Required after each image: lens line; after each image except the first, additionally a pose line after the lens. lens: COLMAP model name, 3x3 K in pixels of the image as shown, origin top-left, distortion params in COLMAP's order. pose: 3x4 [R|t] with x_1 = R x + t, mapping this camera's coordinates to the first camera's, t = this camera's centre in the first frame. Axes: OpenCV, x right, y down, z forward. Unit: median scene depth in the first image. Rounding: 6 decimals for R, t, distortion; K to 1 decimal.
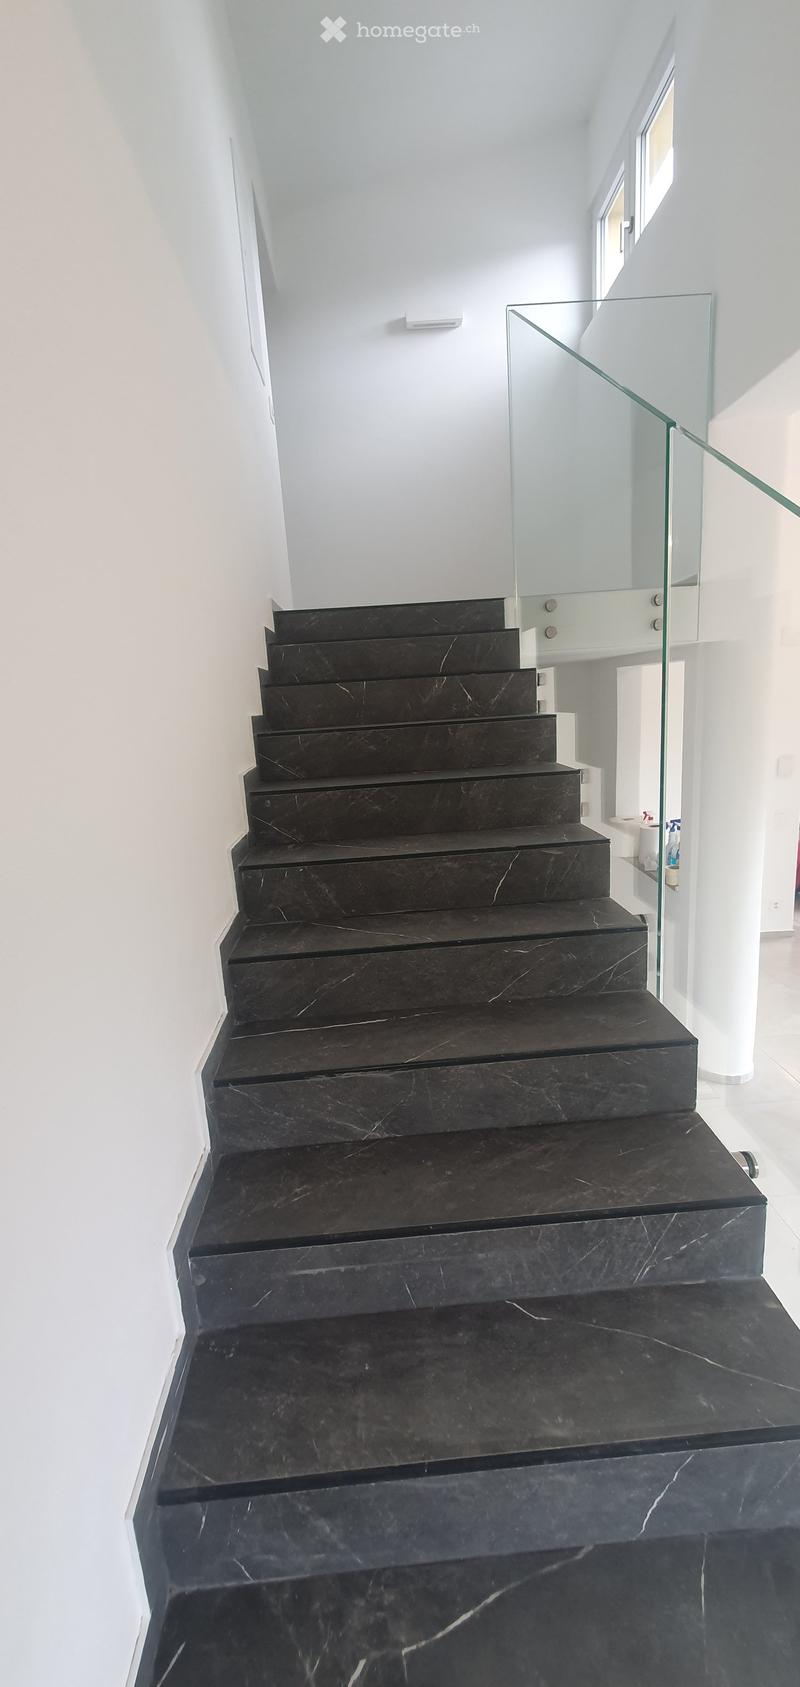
lens RADIAL K [[669.5, 0, 394.0], [0, 669.5, 845.7], [0, 0, 1]] dist [0.012008, -0.001719]
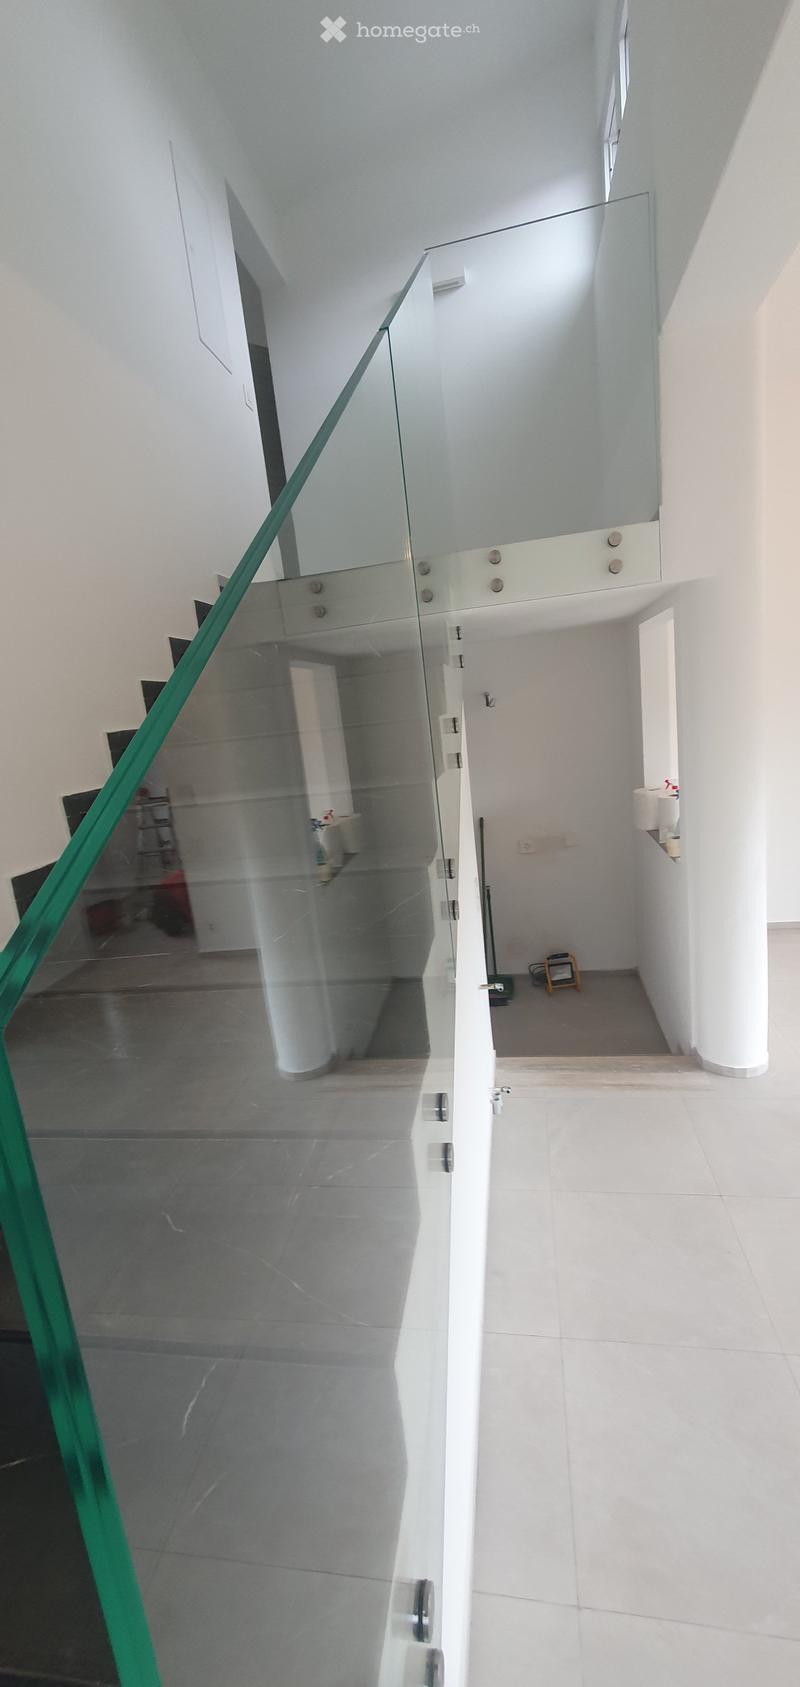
lens RADIAL K [[669.5, 0, 401.5], [0, 669.5, 845.2], [0, 0, 1]] dist [0.012008, -0.001719]
pose [[0.975985, 0.001032, -0.217836, 0.257917], [0.000331, 0.999981, 0.006224, 0.038465], [0.217838, -0.006147, 0.975966, 0.028153]]
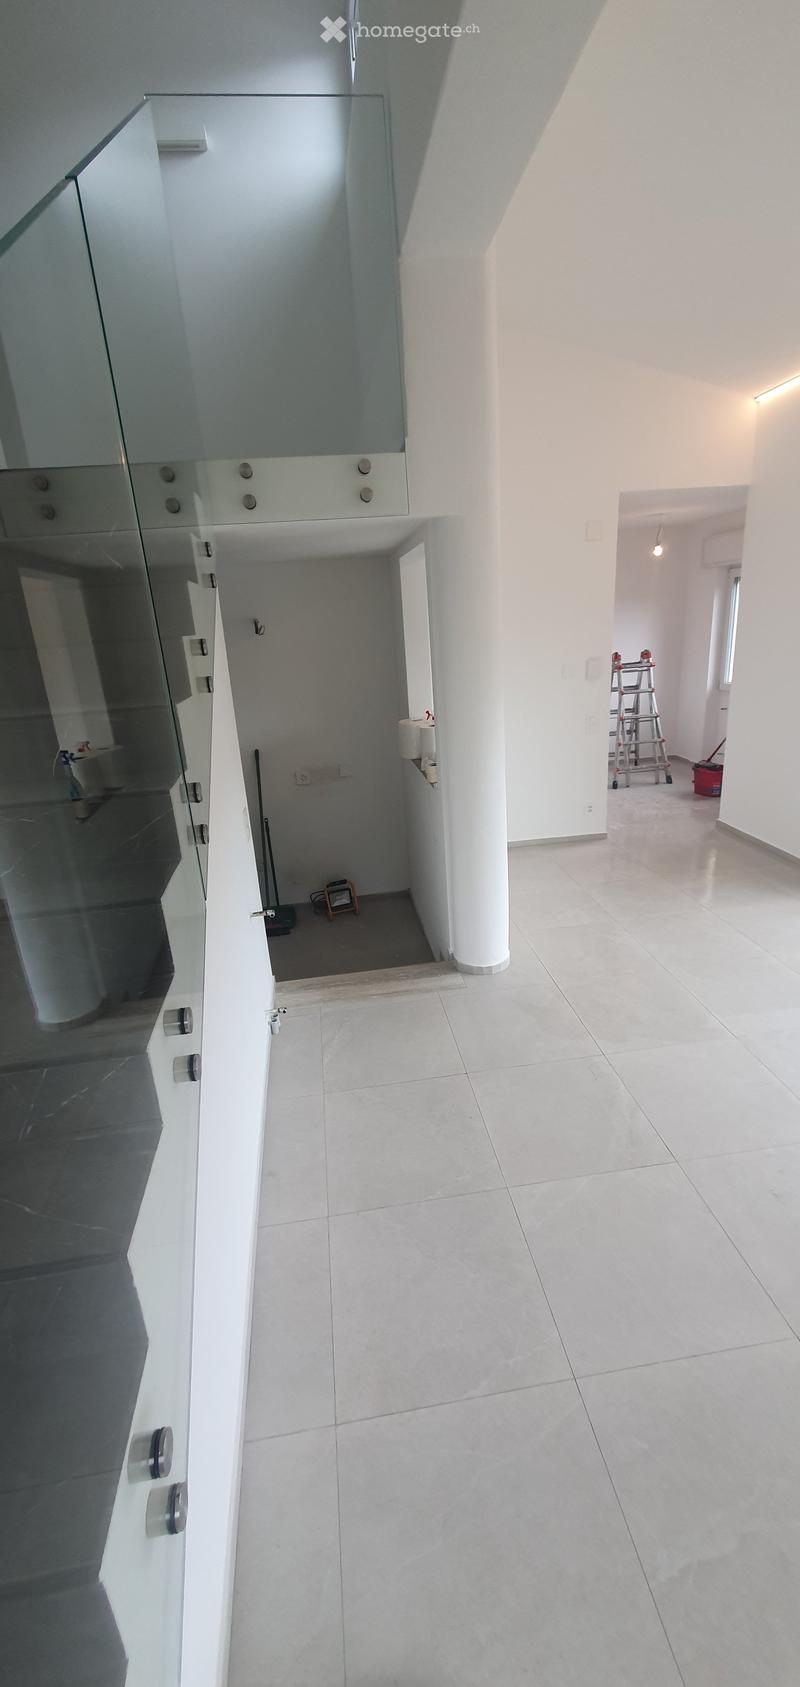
lens RADIAL K [[669.5, 0, 404.2], [0, 669.5, 845.1], [0, 0, 1]] dist [0.012008, -0.001719]
pose [[0.995901, -0.029164, 0.085615, 0.294001], [0.020315, 0.994529, 0.102463, 0.049914], [-0.088135, -0.100304, 0.991046, 0.015584]]
